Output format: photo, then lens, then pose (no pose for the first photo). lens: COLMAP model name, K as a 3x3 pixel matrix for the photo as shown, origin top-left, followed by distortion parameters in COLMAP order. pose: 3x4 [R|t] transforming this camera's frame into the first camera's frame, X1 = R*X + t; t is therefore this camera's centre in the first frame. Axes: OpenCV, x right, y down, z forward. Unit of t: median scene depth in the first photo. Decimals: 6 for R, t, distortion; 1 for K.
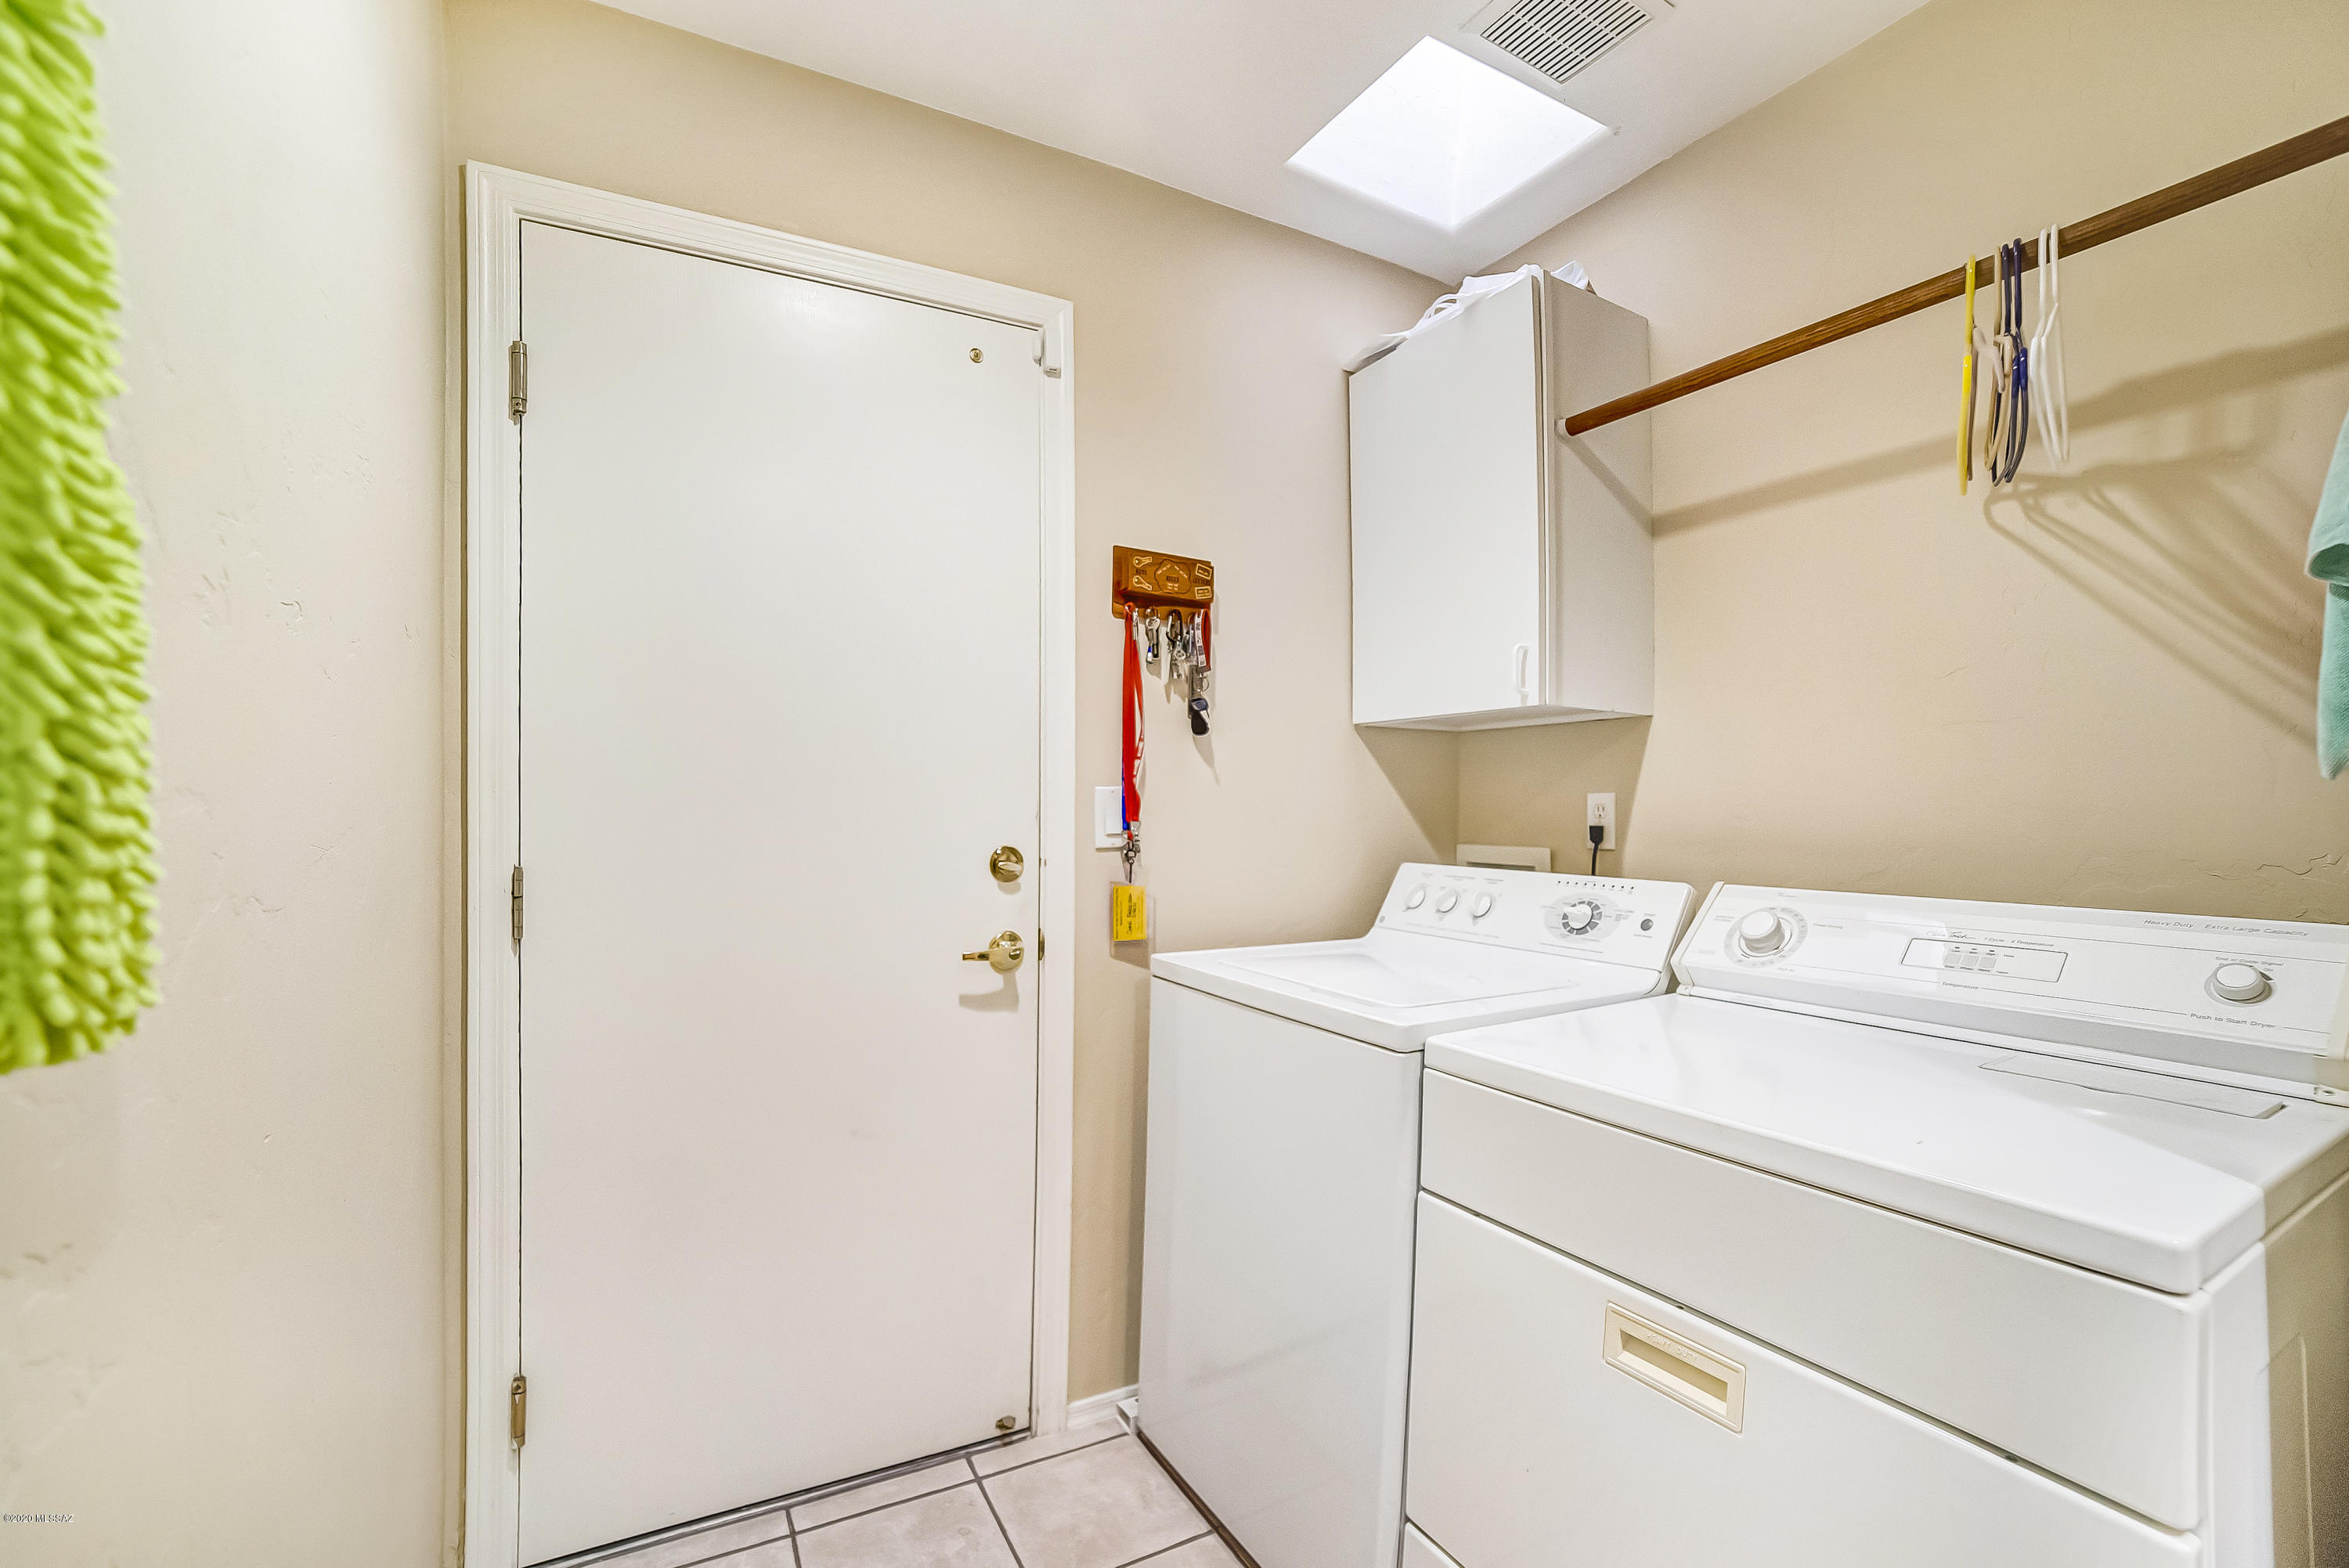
lens RADIAL K [[1024.3, 0, 1166.3], [0, 1024.3, 789.0], [0, 0, 1]] dist [-0.101184, 0.040799]
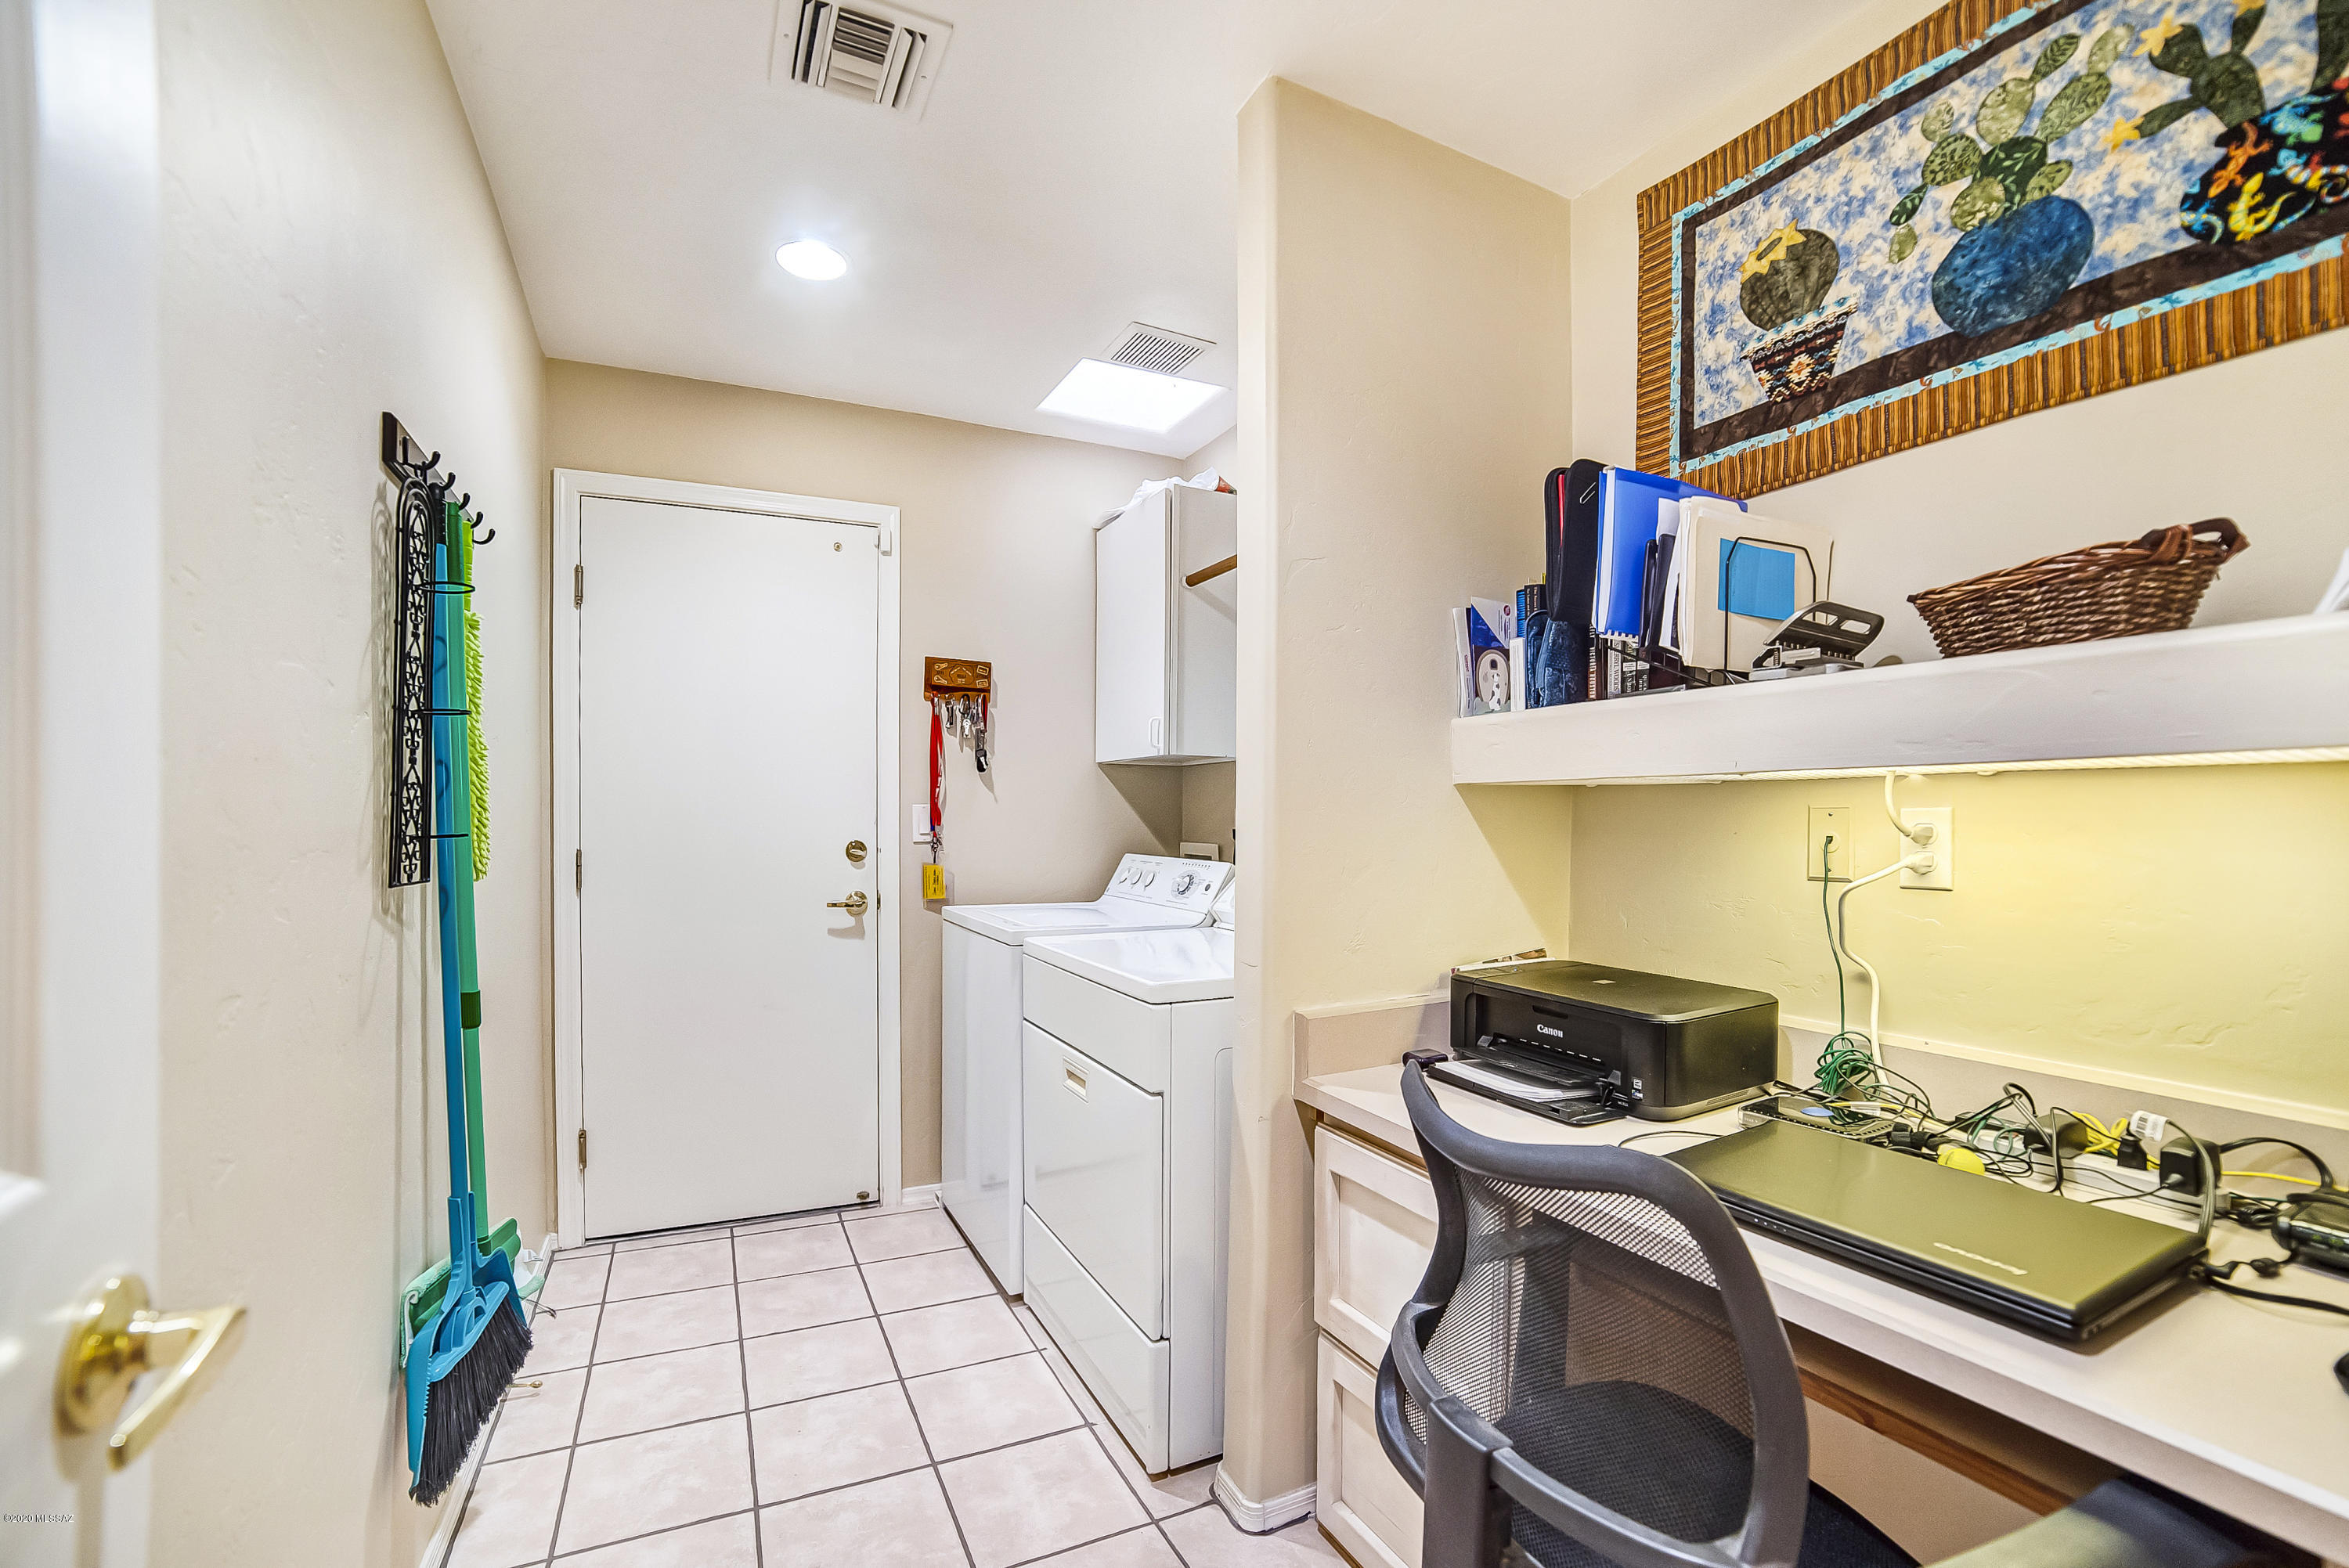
lens RADIAL K [[1086.2, 0, 1175.0], [0, 1086.2, 807.1], [0, 0, 1]] dist [-0.140622, 0.051903]
pose [[0.997463, 0.000135, -0.071188, 0.469191], [0.000415, 0.999970, 0.007712, -0.011215], [0.071187, -0.007722, 0.997433, -0.688008]]
